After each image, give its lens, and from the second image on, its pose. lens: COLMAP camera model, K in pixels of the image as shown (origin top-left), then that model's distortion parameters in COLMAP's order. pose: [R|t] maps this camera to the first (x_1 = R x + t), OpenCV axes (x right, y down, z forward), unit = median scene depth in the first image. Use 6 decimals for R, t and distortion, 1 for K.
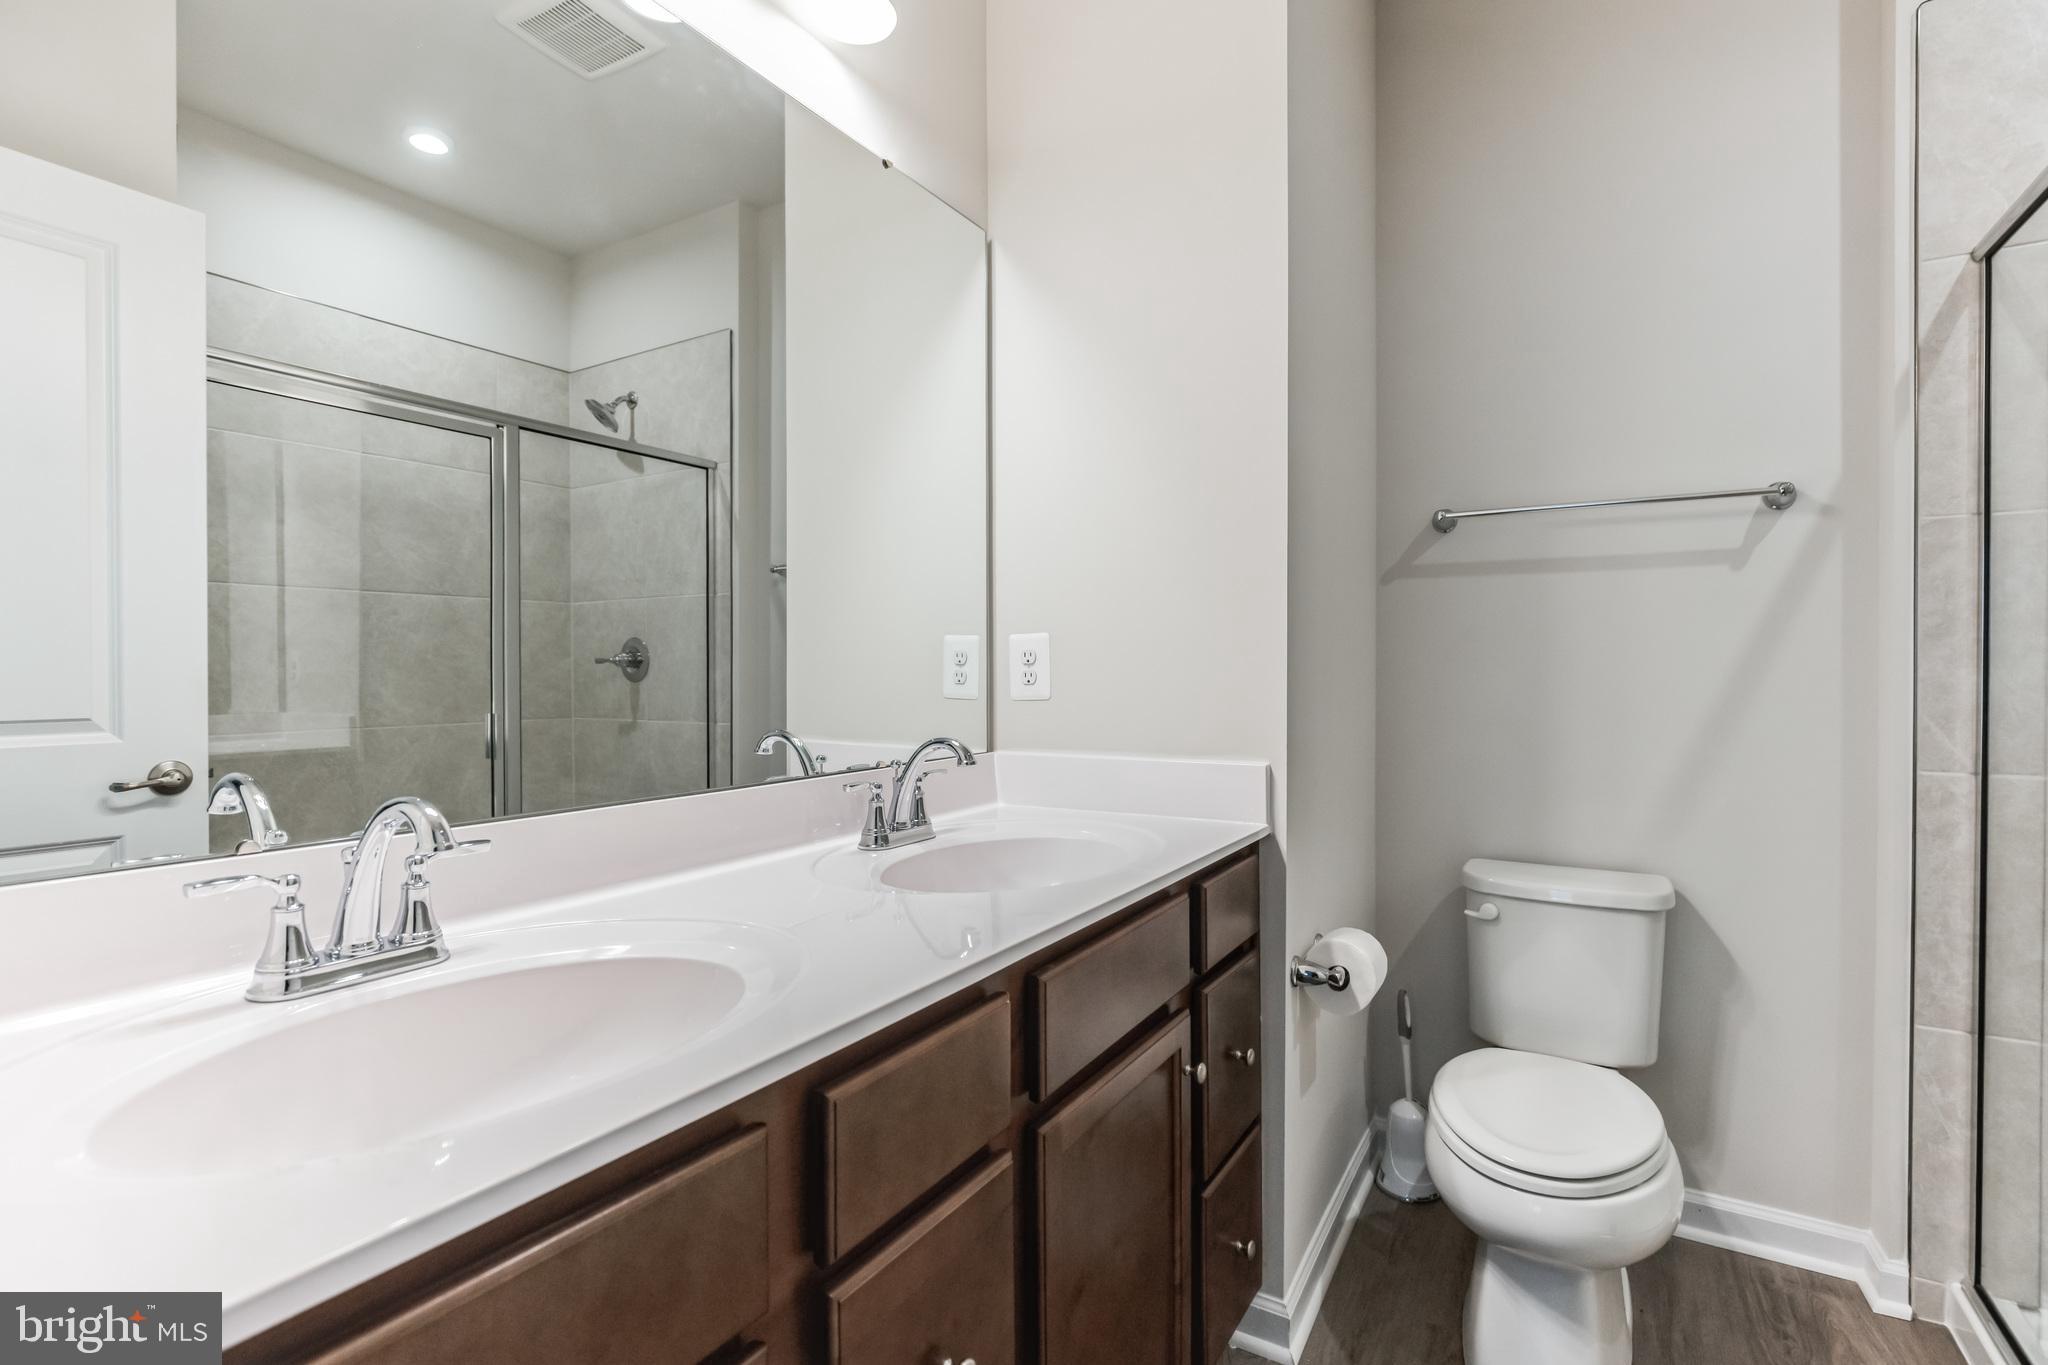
lens RADIAL K [[939.5, 0, 1024.0], [0, 939.5, 682.5], [0, 0, 1]] dist [-0.038300, 0.008436]
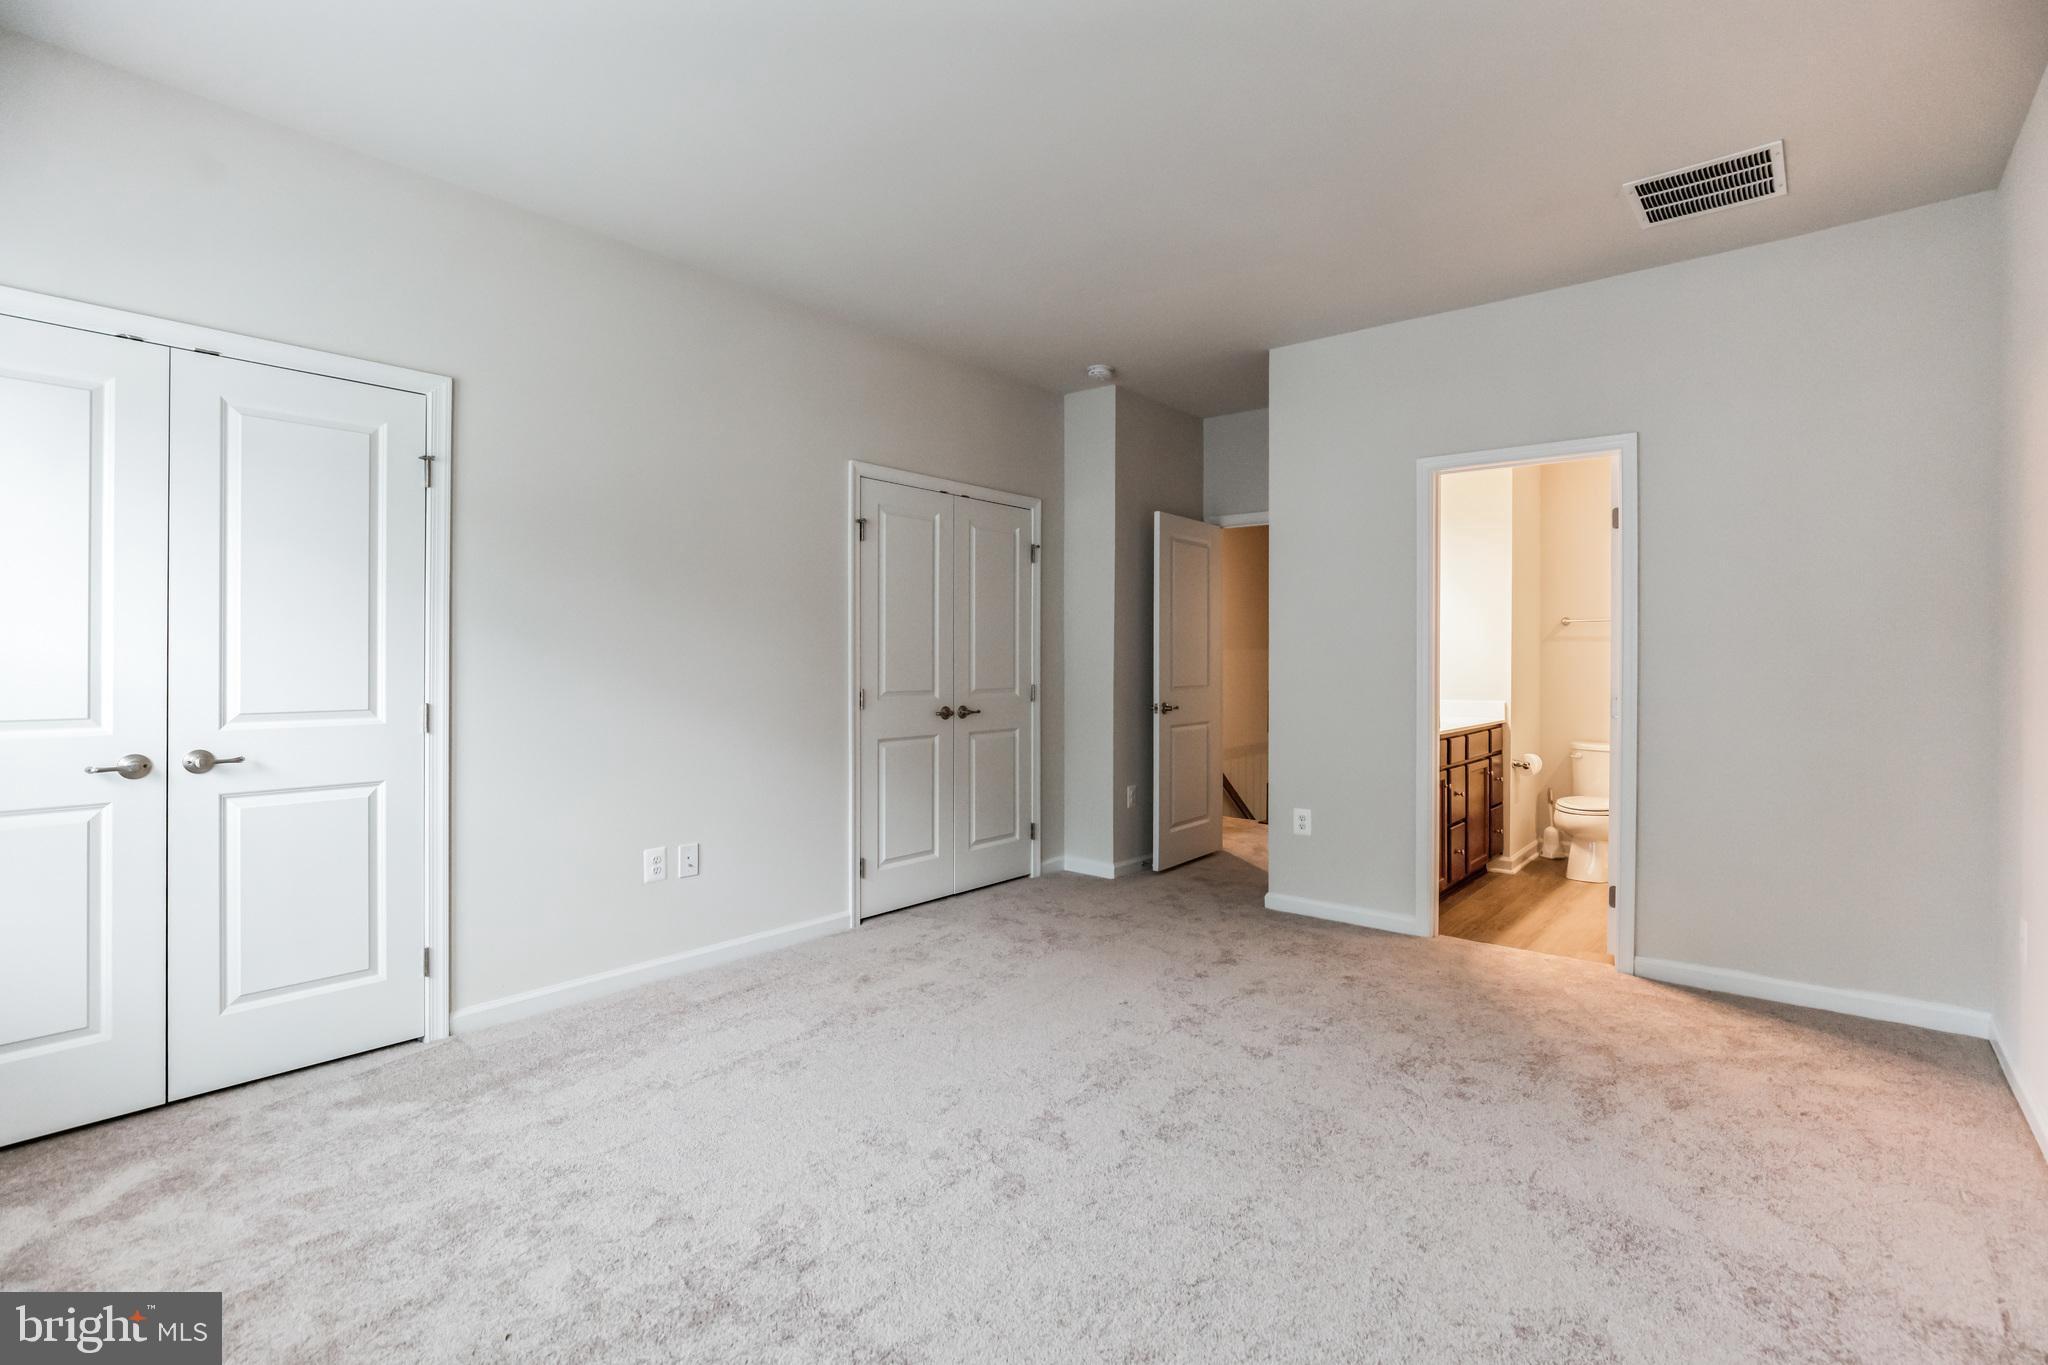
lens RADIAL K [[939.5, 0, 1024.0], [0, 939.5, 682.5], [0, 0, 1]] dist [-0.038300, 0.008436]
pose [[0.987703, 0.004656, -0.156272, -0.907994], [-0.005126, 0.999983, -0.002604, 0.032508], [0.156258, 0.003373, 0.987711, -2.532998]]
